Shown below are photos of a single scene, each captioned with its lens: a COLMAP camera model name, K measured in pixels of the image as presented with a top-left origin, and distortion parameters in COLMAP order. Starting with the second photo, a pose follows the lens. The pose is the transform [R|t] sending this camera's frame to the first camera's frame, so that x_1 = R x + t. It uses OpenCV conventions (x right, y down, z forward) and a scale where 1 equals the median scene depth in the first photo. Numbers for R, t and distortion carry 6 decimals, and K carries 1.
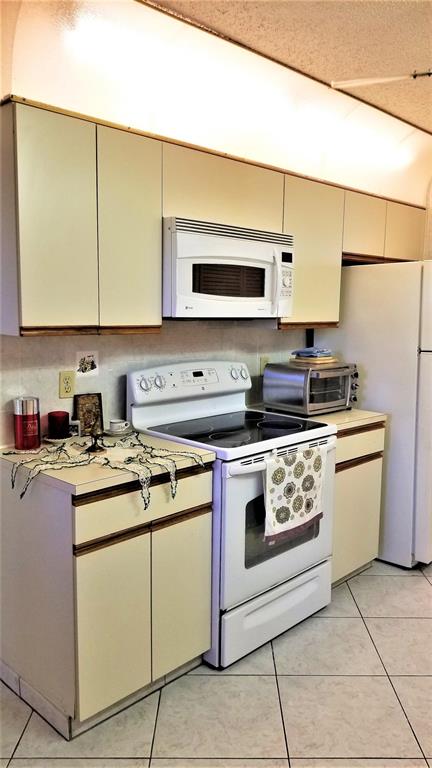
lens RADIAL K [[590.5, 0, 216.0], [0, 590.5, 384.0], [0, 0, 1]] dist [0.103476, -0.161079]
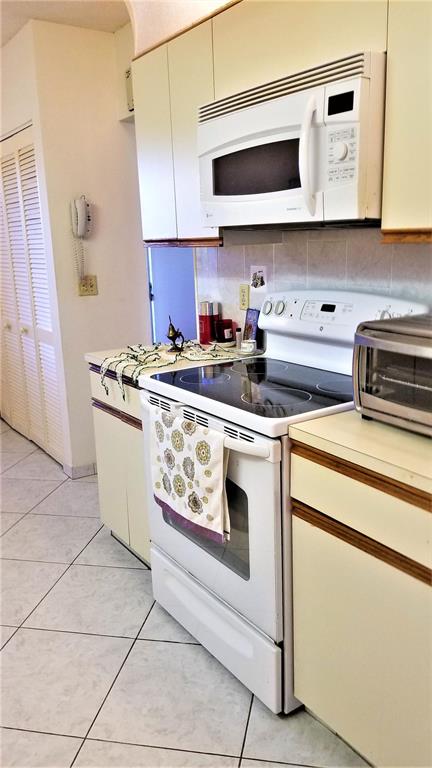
lens RADIAL K [[590.5, 0, 216.0], [0, 590.5, 384.0], [0, 0, 1]] dist [0.103476, -0.161079]
pose [[-0.175693, 0.223302, -0.958785, 0.776449], [-0.102475, 0.964495, 0.243410, -0.098357], [0.979097, 0.141017, -0.146573, 1.096642]]
